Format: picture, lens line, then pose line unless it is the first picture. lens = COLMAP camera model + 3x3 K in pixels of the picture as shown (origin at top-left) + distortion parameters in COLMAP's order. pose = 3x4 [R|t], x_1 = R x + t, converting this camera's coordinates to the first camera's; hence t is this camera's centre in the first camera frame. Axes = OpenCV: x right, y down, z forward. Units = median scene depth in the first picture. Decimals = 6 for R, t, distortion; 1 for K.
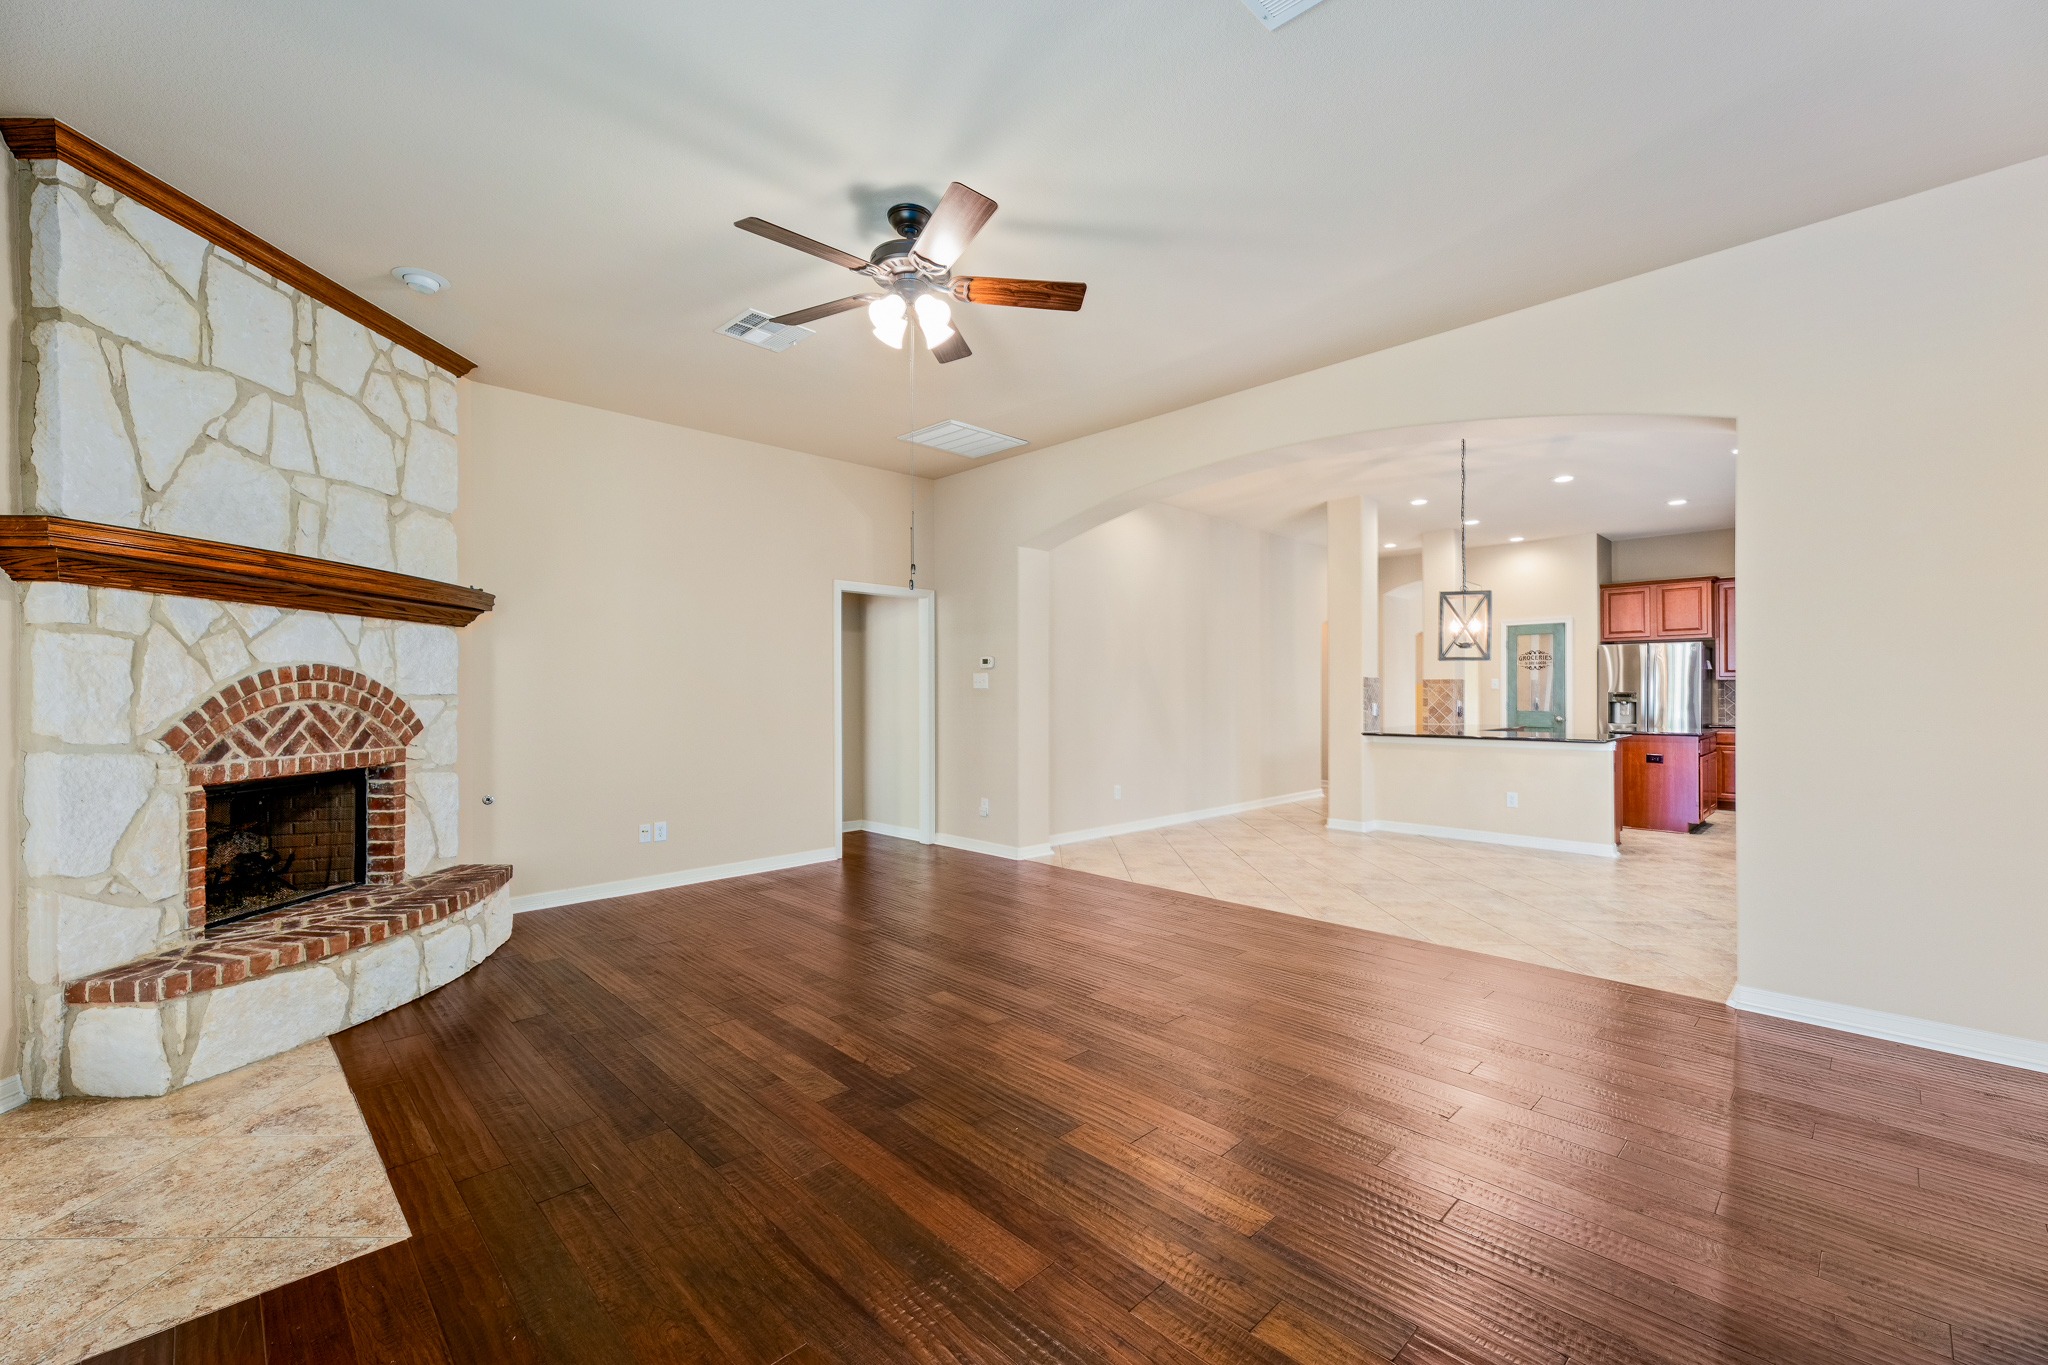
lens RADIAL K [[843.1, 0, 1030.3], [0, 843.1, 690.7], [0, 0, 1]] dist [0.000466, -0.000009]
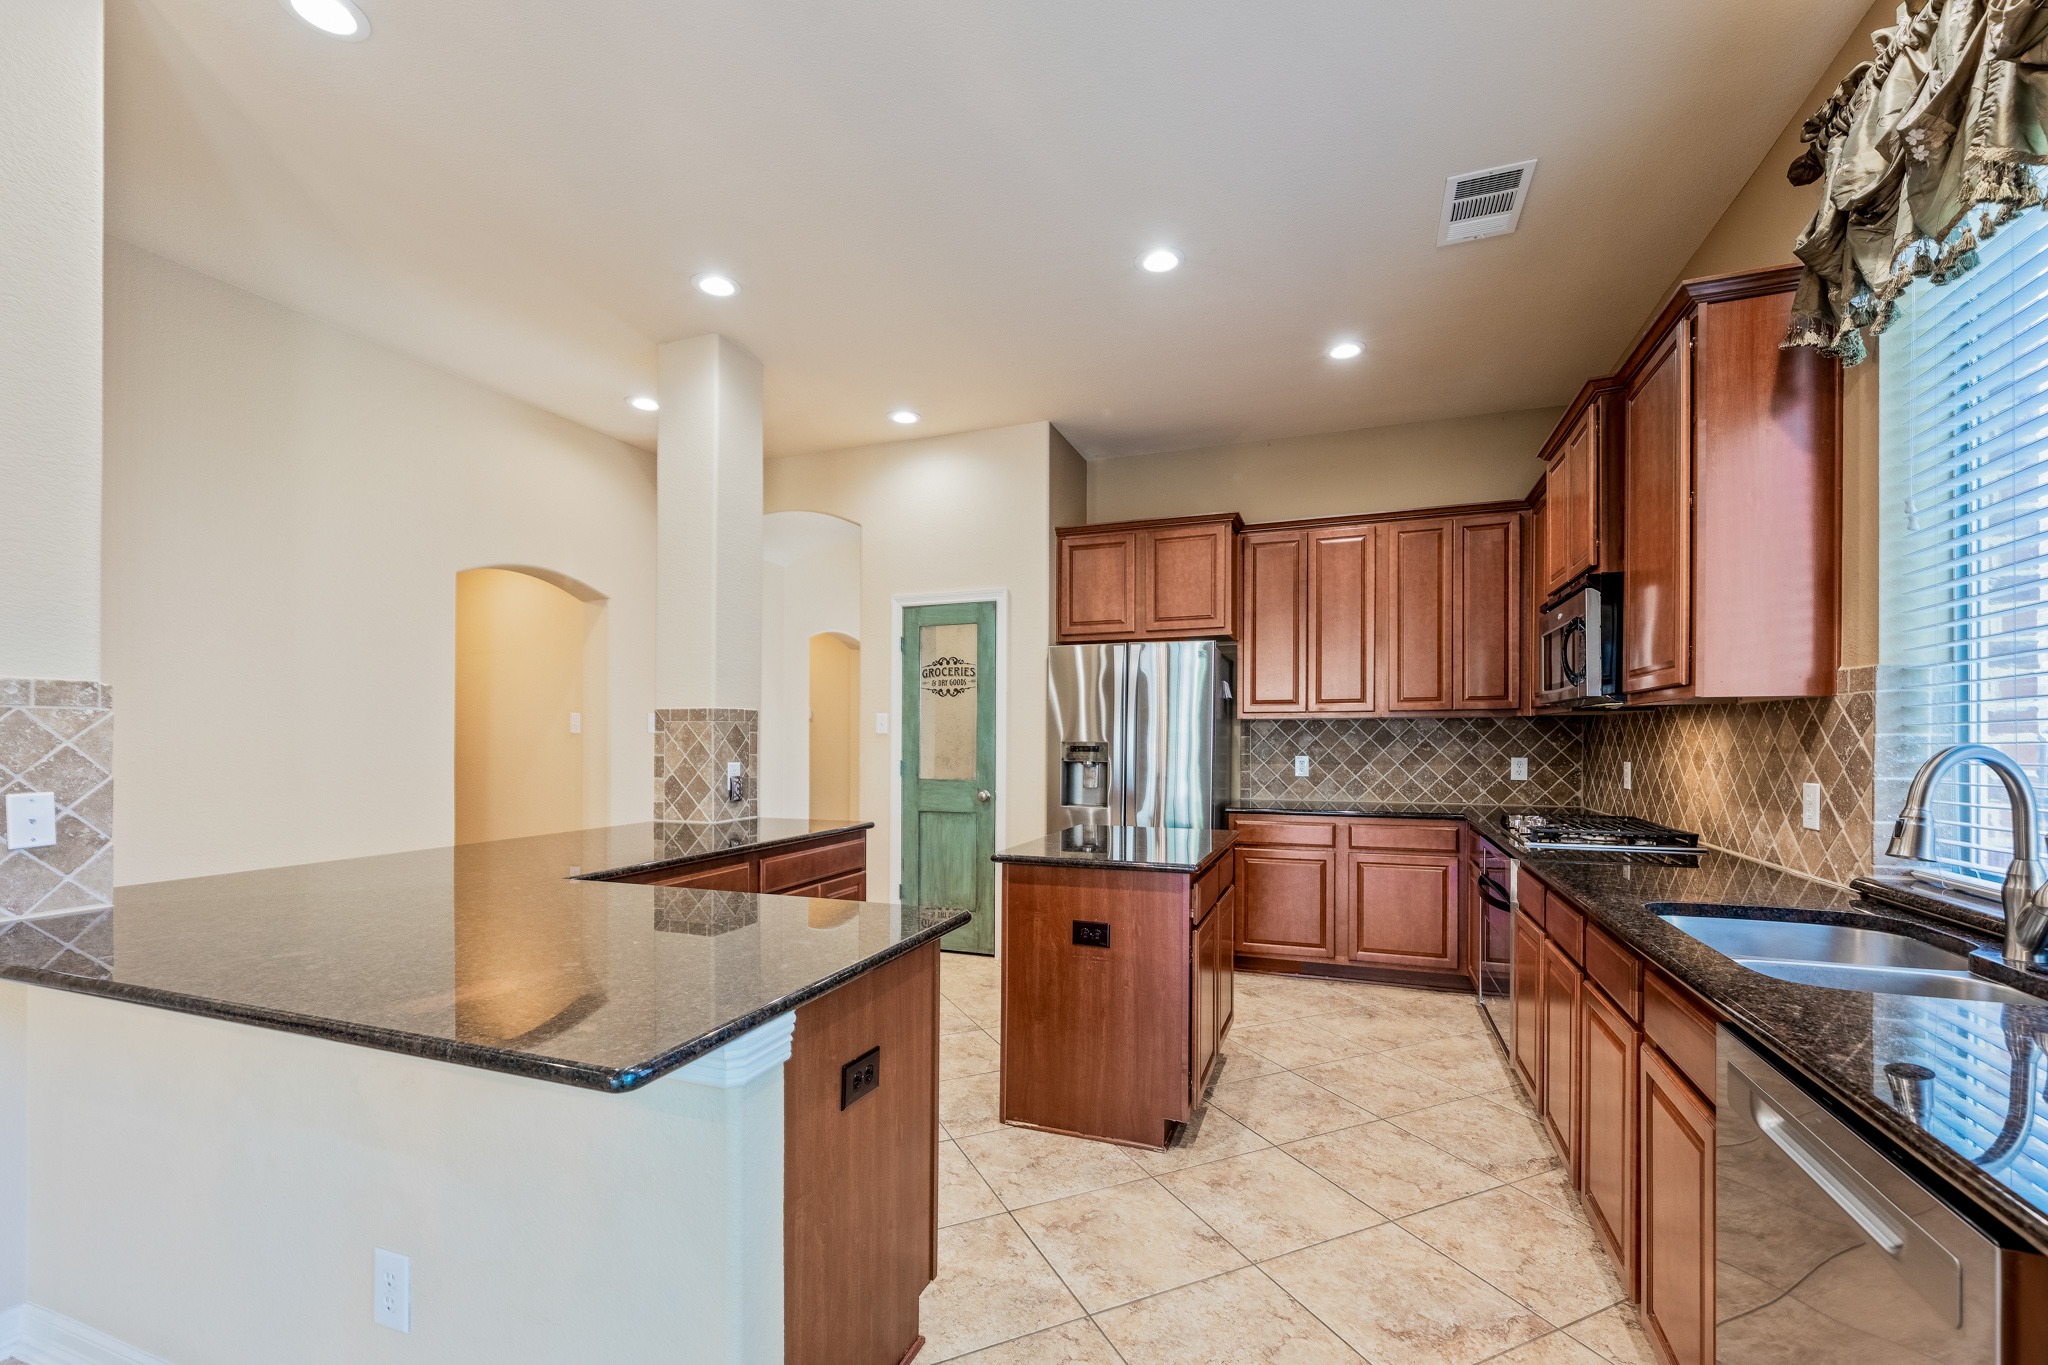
lens RADIAL K [[855.2, 0, 1021.2], [0, 855.2, 738.1], [0, 0, 1]] dist [0.000280, 0.000005]
pose [[0.909216, 0.003892, 0.416306, 1.197523], [-0.005439, 0.999982, 0.002531, -0.004655], [-0.416288, -0.004566, 0.909221, 1.460132]]
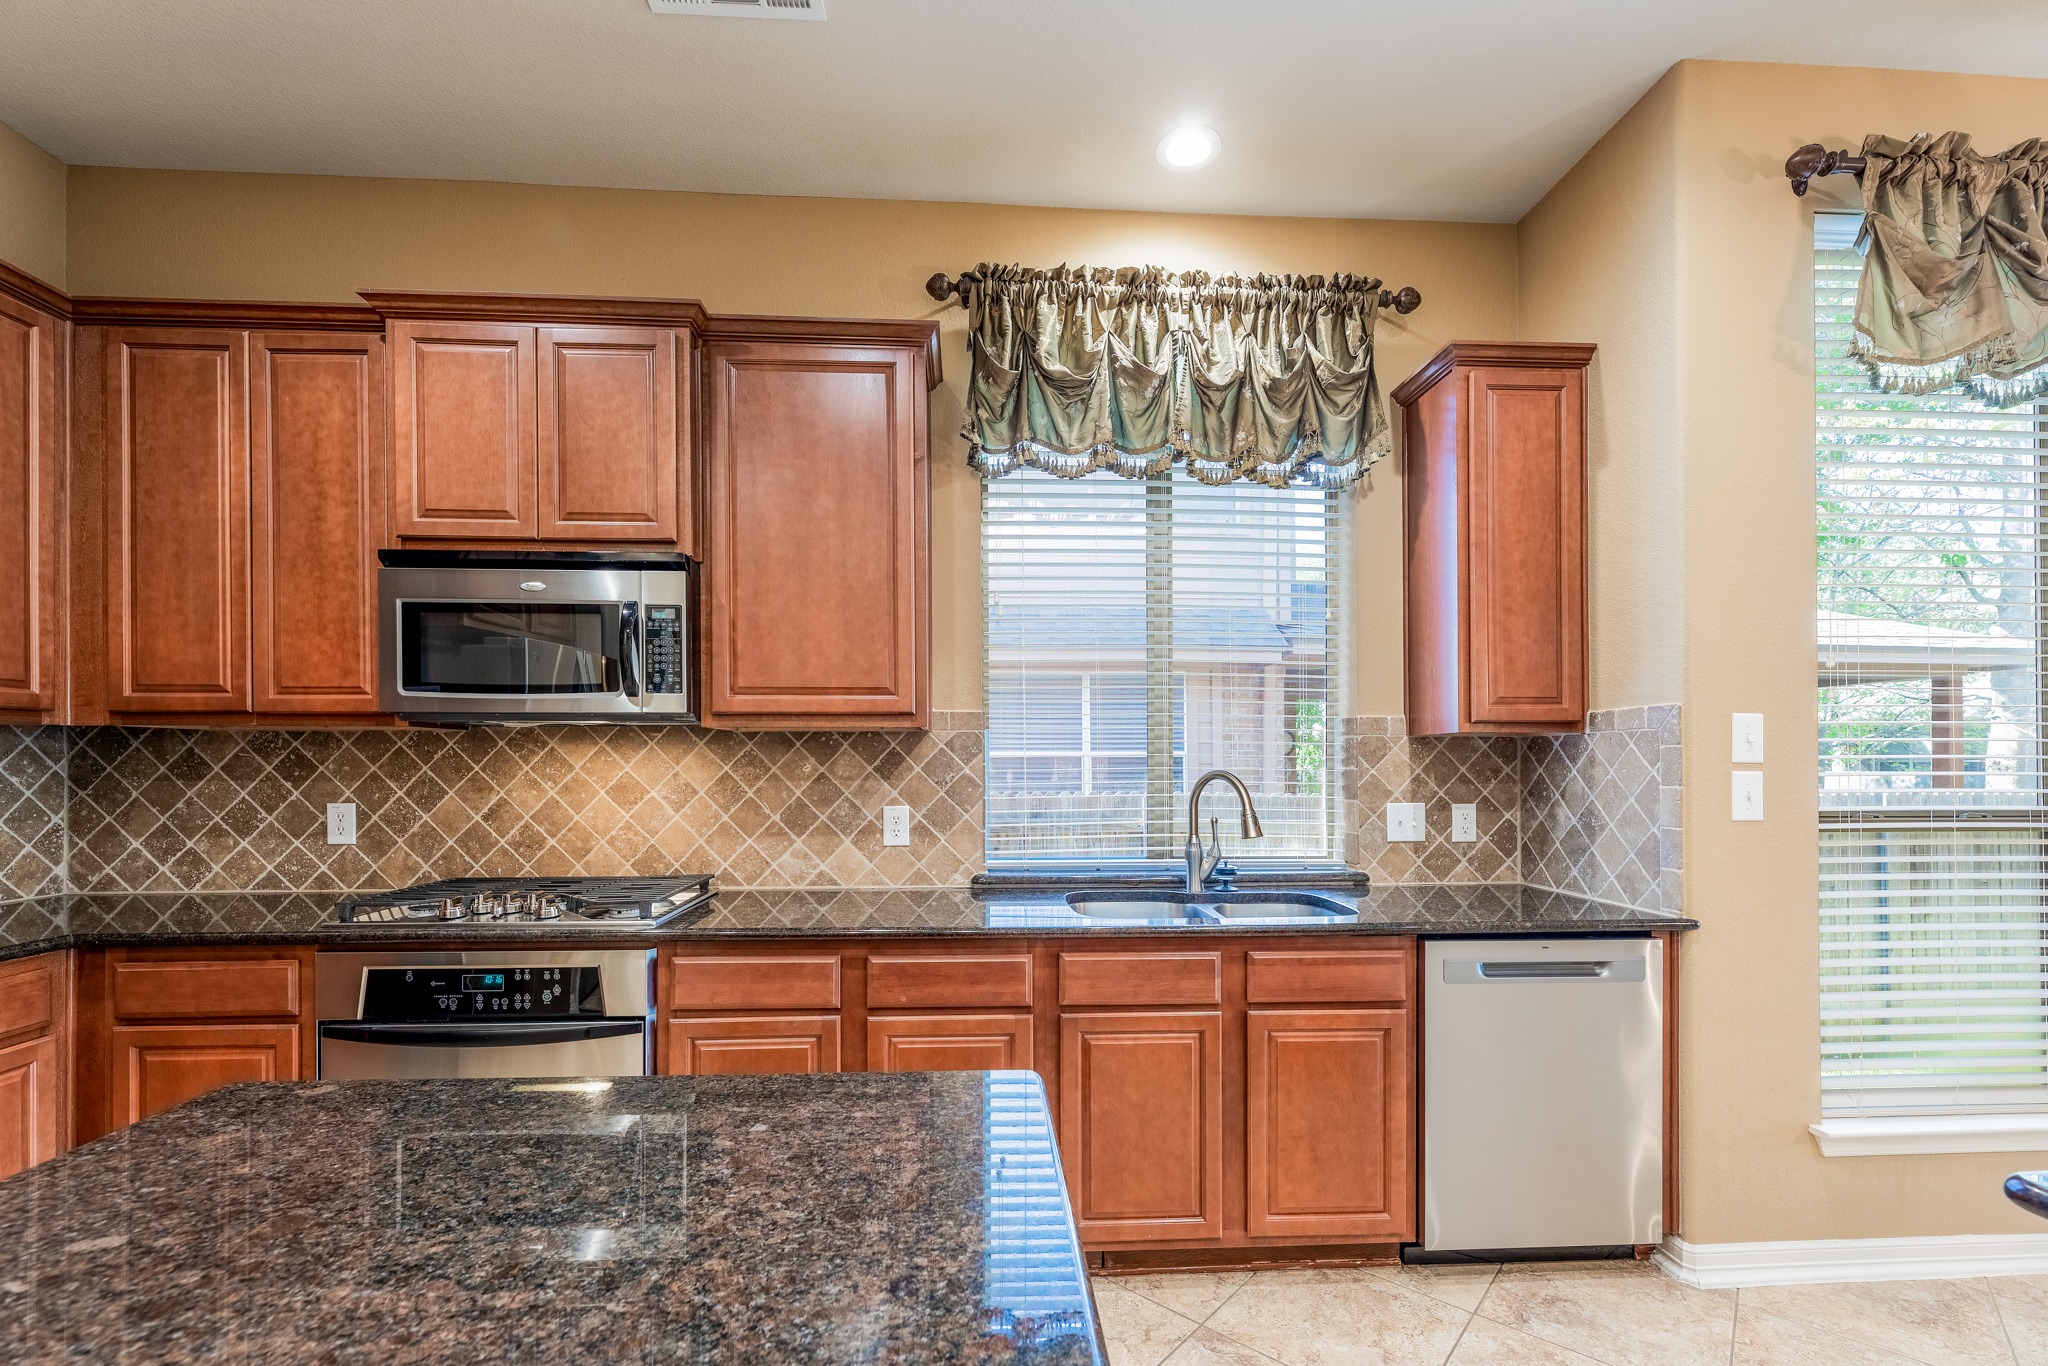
lens RADIAL K [[854.1, 0, 1012.9], [0, 854.1, 759.3], [0, 0, 1]] dist [0.000283, -0.000020]
pose [[-0.753421, 0.009652, 0.657468, 1.438315], [0.001321, 0.999912, -0.013165, -0.003027], [-0.657537, -0.009050, -0.753368, 2.284801]]
